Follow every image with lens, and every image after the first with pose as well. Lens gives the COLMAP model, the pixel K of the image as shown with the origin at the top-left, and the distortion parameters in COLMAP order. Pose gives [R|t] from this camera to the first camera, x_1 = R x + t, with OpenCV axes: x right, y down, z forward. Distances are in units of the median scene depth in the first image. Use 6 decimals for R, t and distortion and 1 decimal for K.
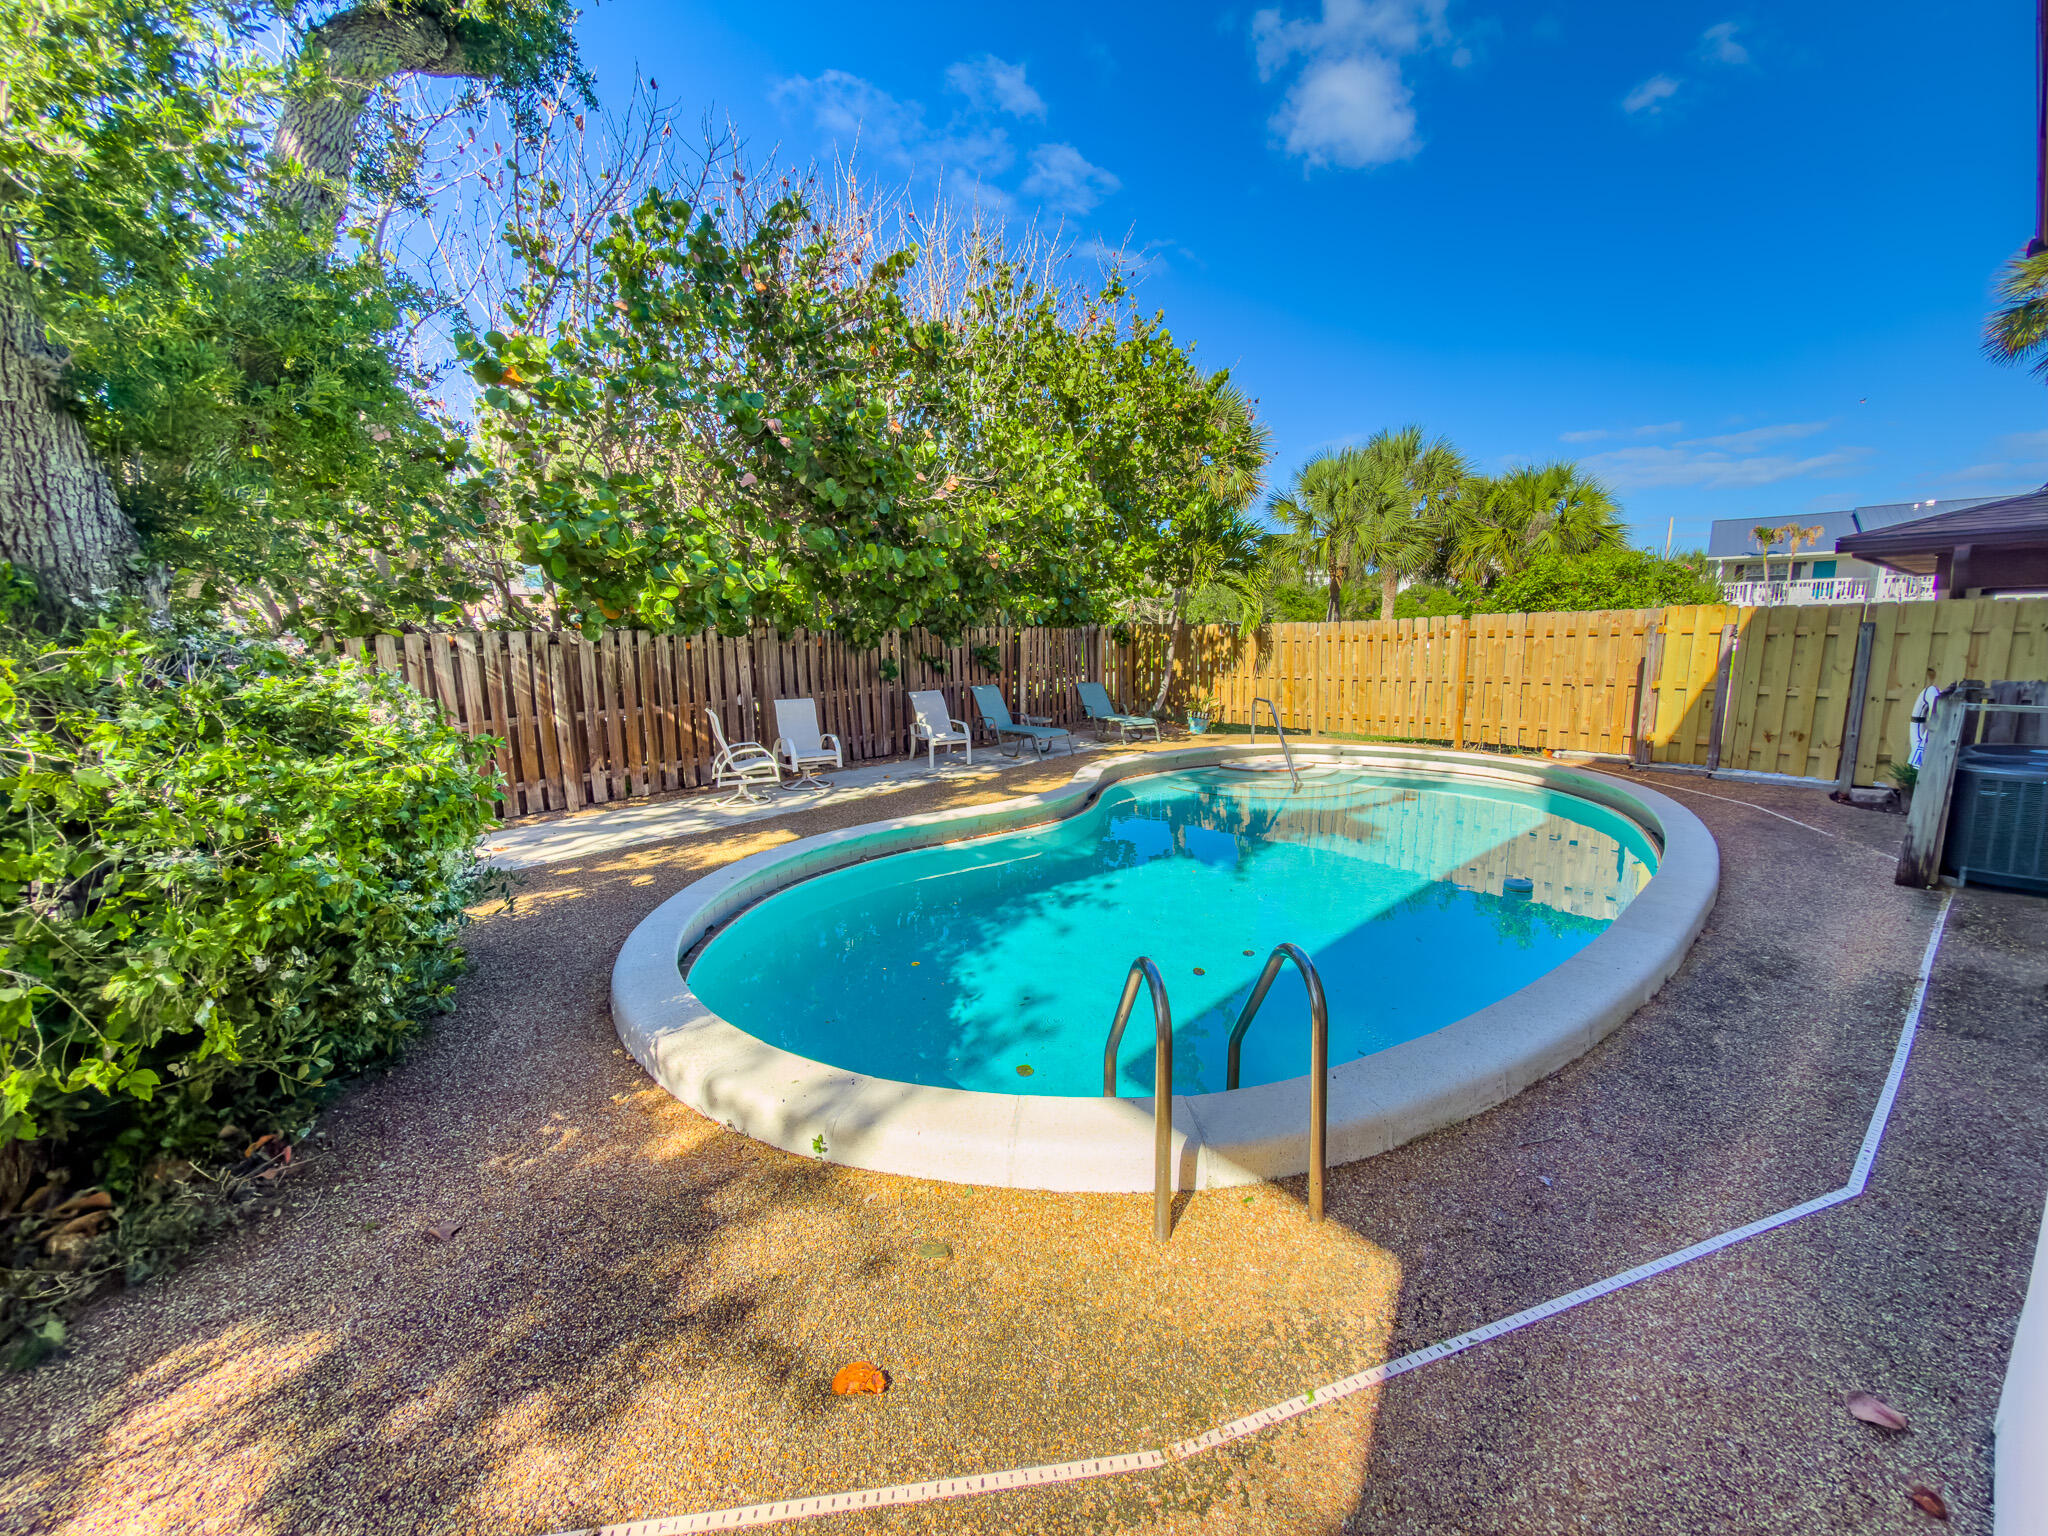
lens RADIAL K [[820.0, 0, 1025.0], [0, 820.0, 769.0], [0, 0, 1]] dist [0.000680, -0.000022]
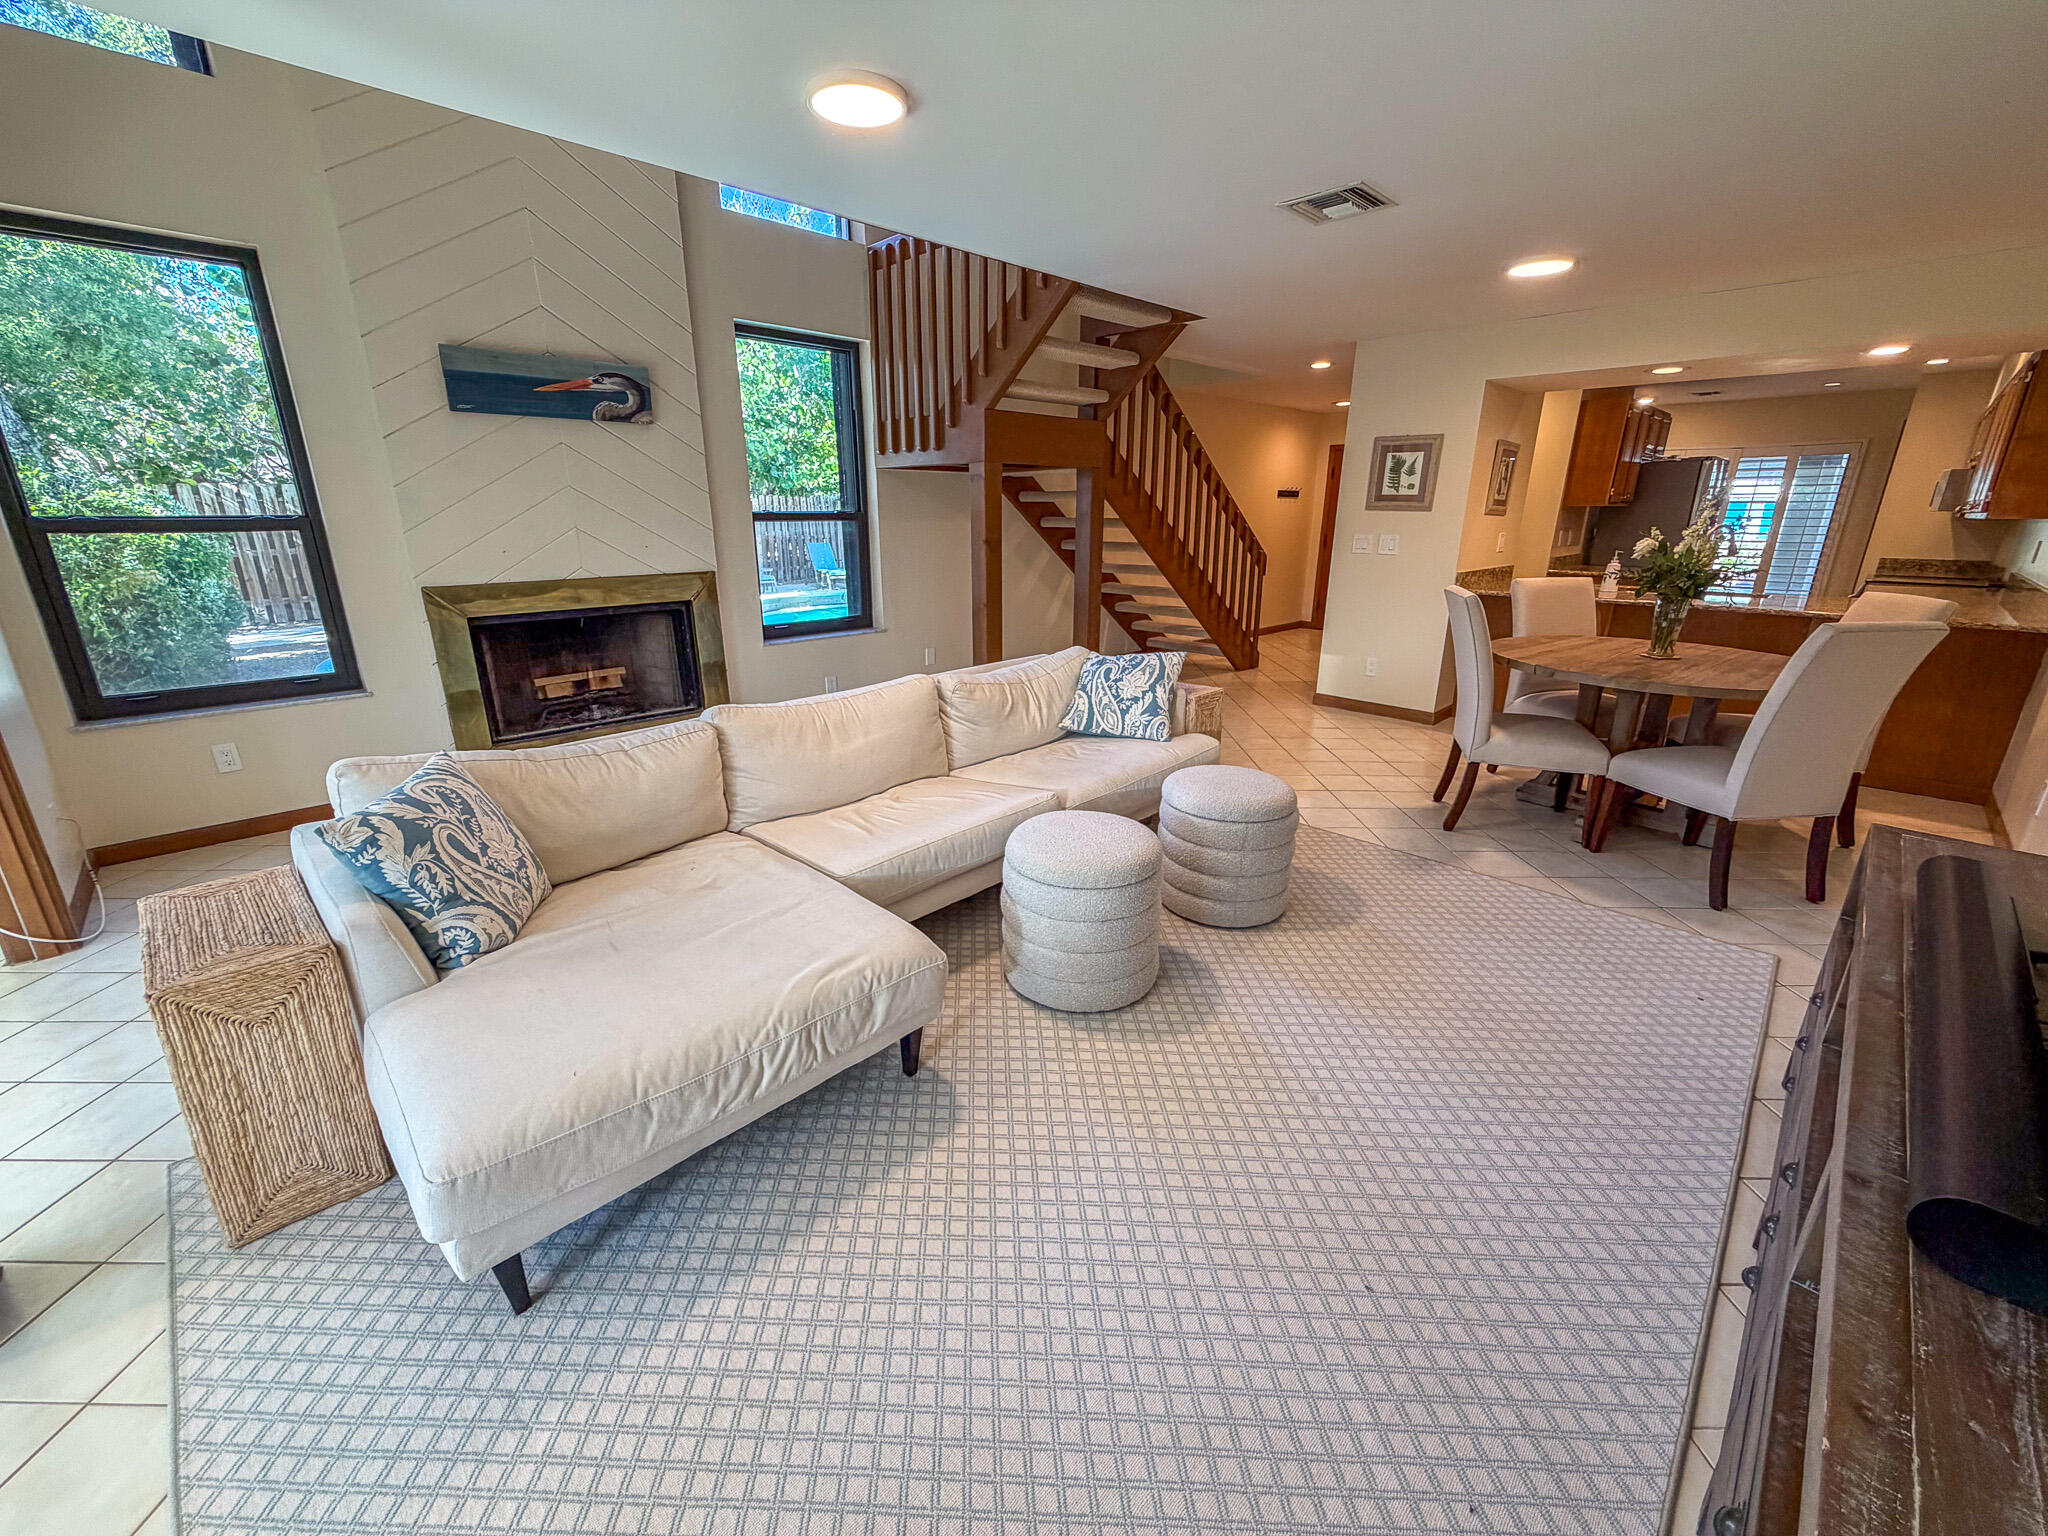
lens RADIAL K [[820.0, 0, 1021.9], [0, 820.0, 765.3], [0, 0, 1]] dist [0.000680, -0.000022]
pose [[0.995970, -0.008121, 0.089321, 0.535473], [-0.004026, 0.990840, 0.134981, 0.121856], [-0.089599, -0.134796, 0.986814, -0.597575]]
